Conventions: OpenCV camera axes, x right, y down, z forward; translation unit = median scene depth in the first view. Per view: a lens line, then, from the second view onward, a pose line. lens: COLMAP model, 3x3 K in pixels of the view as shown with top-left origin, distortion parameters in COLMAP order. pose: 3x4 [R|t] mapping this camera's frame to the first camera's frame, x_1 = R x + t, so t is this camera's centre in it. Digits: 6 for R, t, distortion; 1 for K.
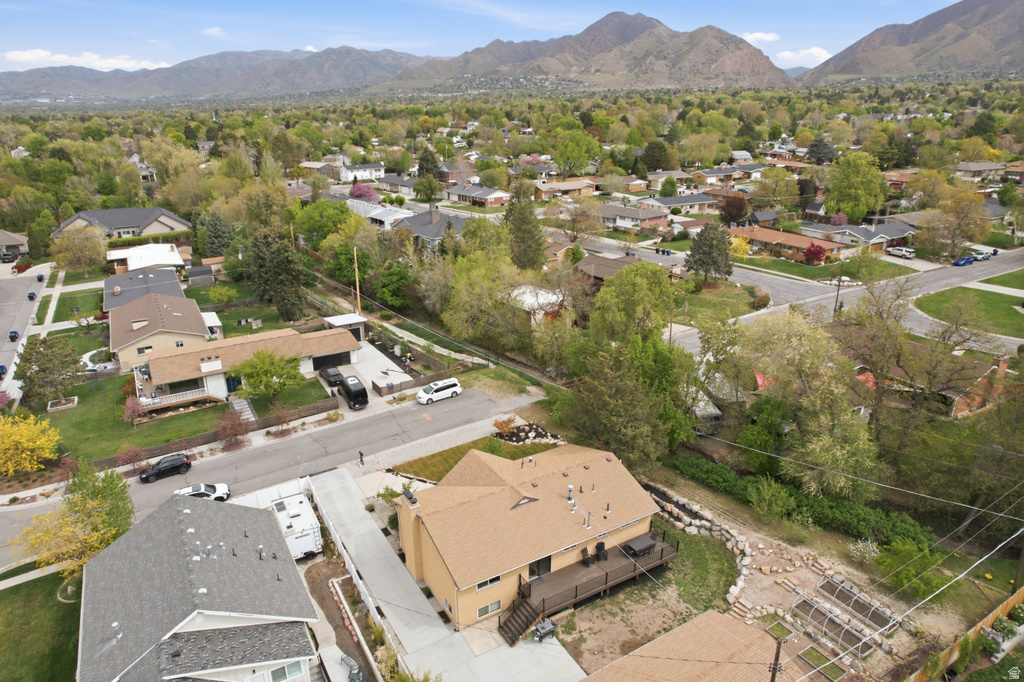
lens RADIAL K [[654.0, 0, 510.1], [0, 654.0, 345.0], [0, 0, 1]] dist [-0.075536, 0.065930]
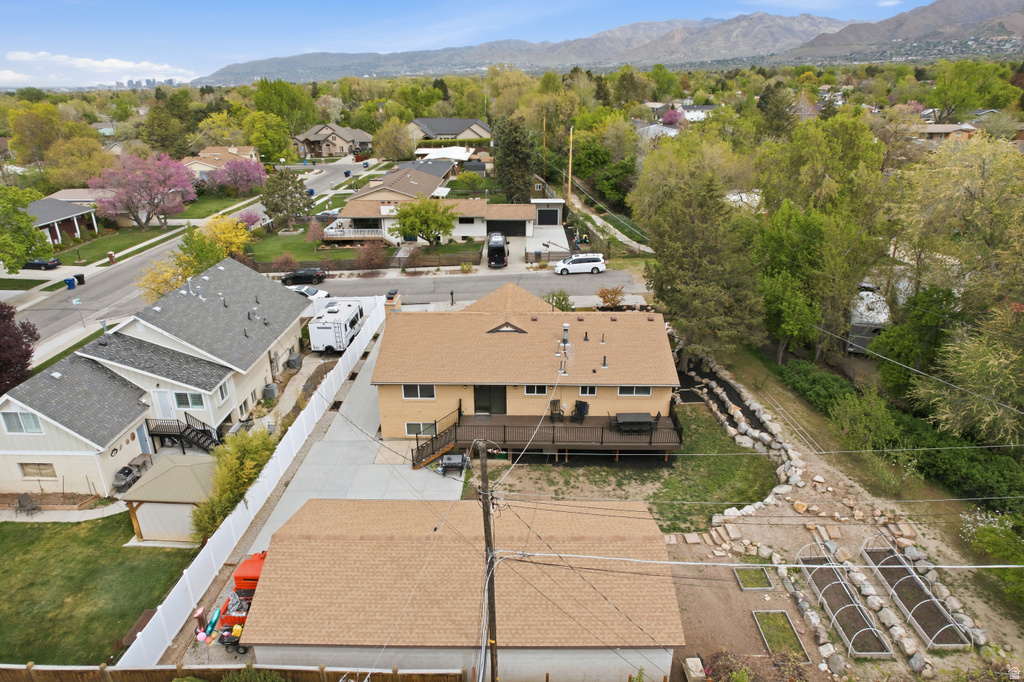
lens RADIAL K [[654.0, 0, 510.1], [0, 654.0, 345.0], [0, 0, 1]] dist [-0.075536, 0.065930]
pose [[0.844711, 0.203689, -0.494948, 0.379034], [-0.183470, 0.978921, 0.089738, 0.160631], [0.502794, 0.015006, 0.864276, 0.249857]]
